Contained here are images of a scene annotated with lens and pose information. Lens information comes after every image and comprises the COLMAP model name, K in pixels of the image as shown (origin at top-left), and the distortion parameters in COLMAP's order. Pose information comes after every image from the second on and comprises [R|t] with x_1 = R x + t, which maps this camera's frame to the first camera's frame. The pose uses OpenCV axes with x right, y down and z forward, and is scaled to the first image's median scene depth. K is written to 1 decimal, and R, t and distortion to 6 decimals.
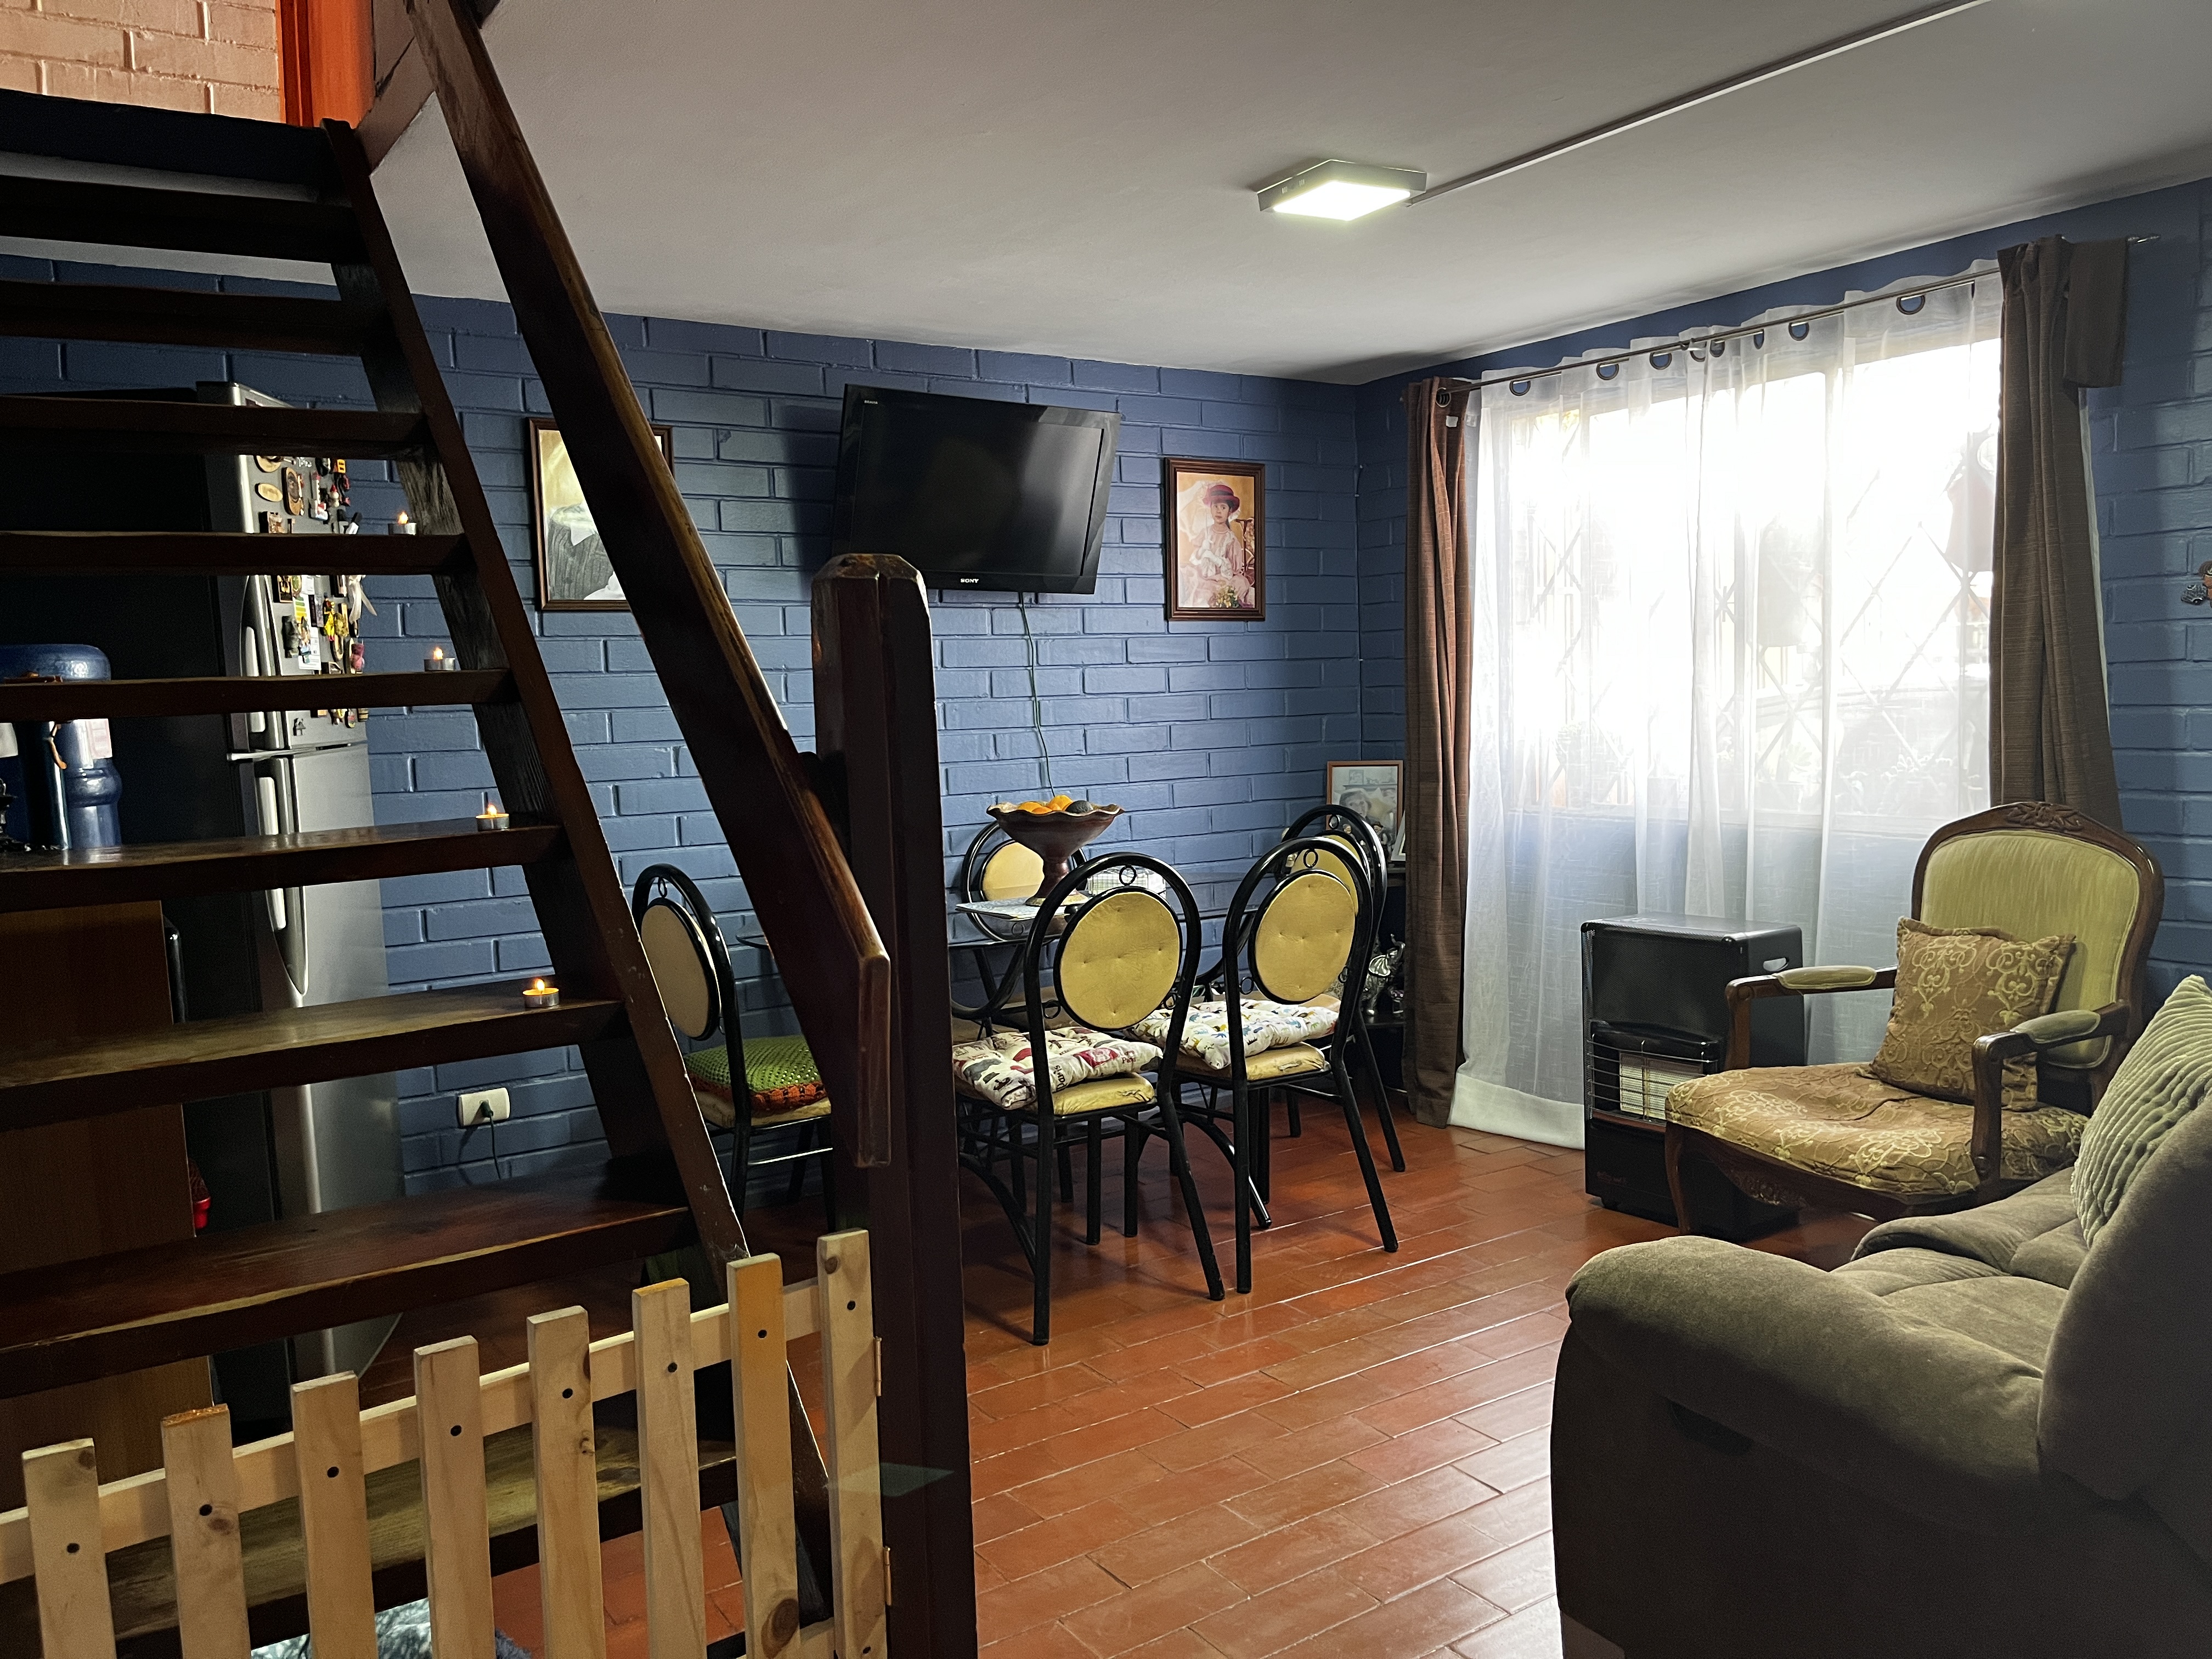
lens RADIAL K [[1665.3, 0, 1110.4], [0, 1665.3, 819.6], [0, 0, 1]] dist [0.061888, -0.079038]
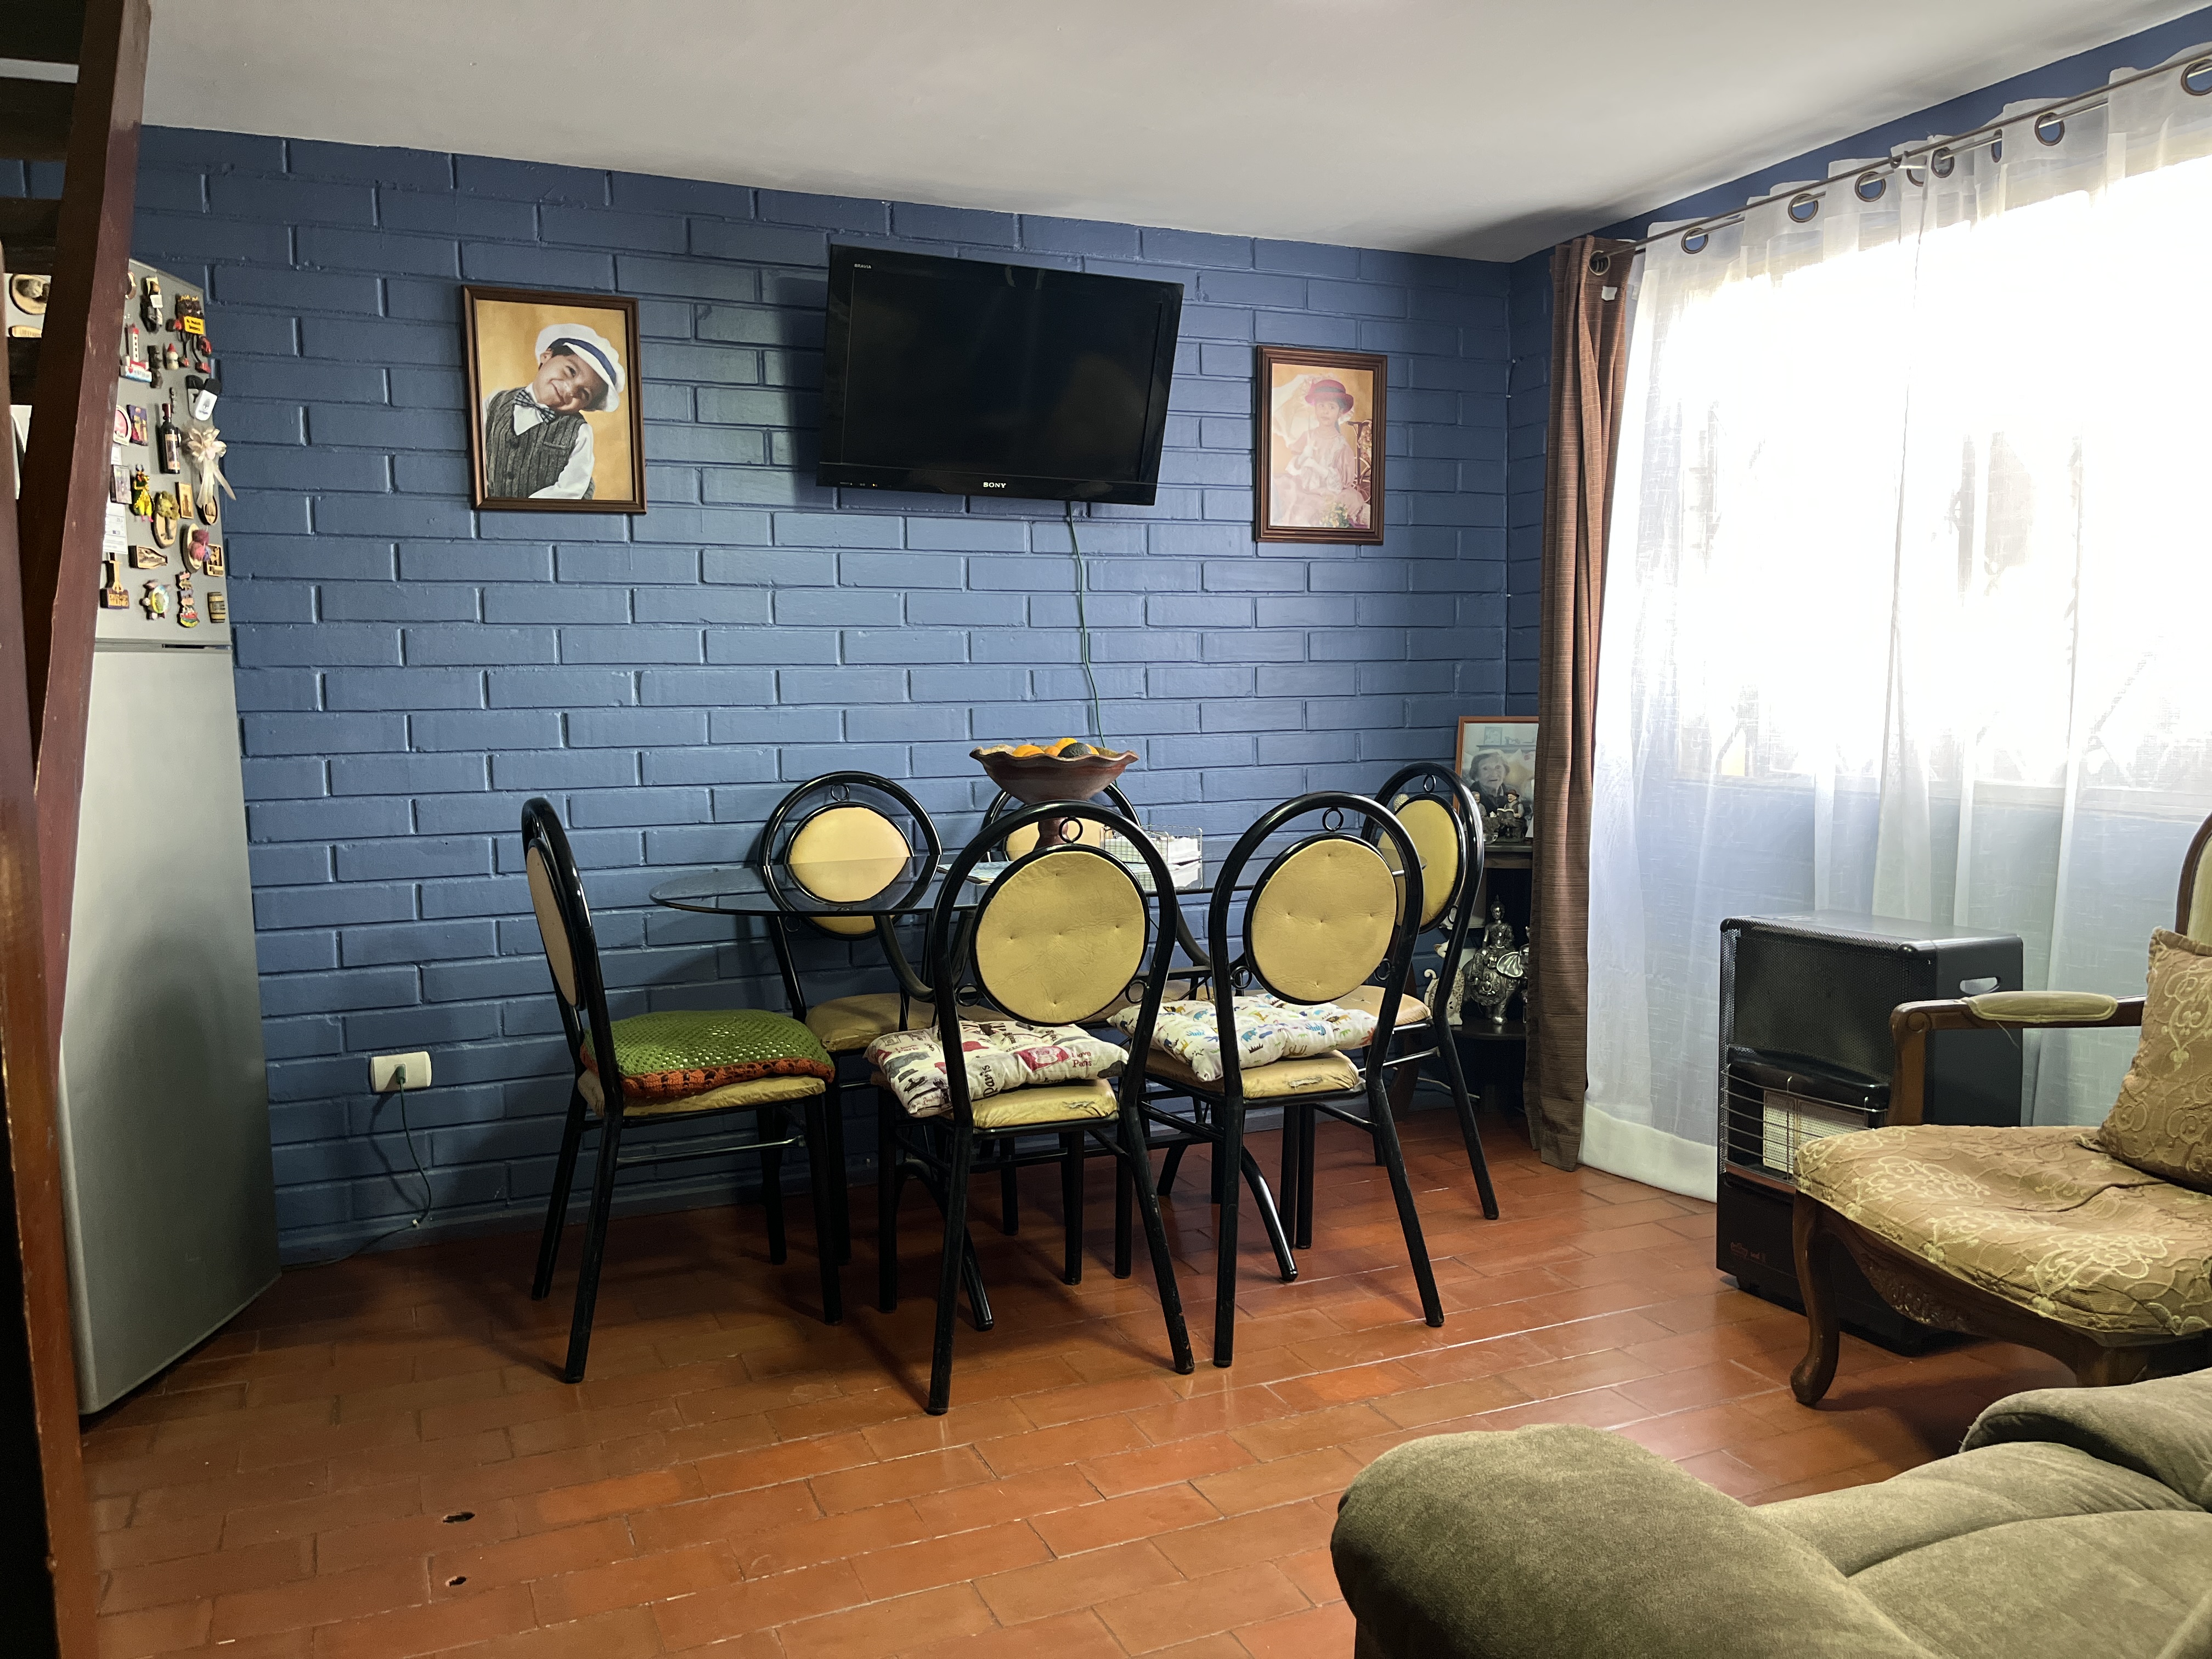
lens RADIAL K [[1665.3, 0, 1110.4], [0, 1665.3, 819.6], [0, 0, 1]] dist [0.061888, -0.079038]
pose [[0.983241, 0.033269, -0.179249, 0.146676], [-0.031503, 0.999423, 0.012692, 0.015431], [0.179568, -0.006833, 0.983722, 0.197351]]
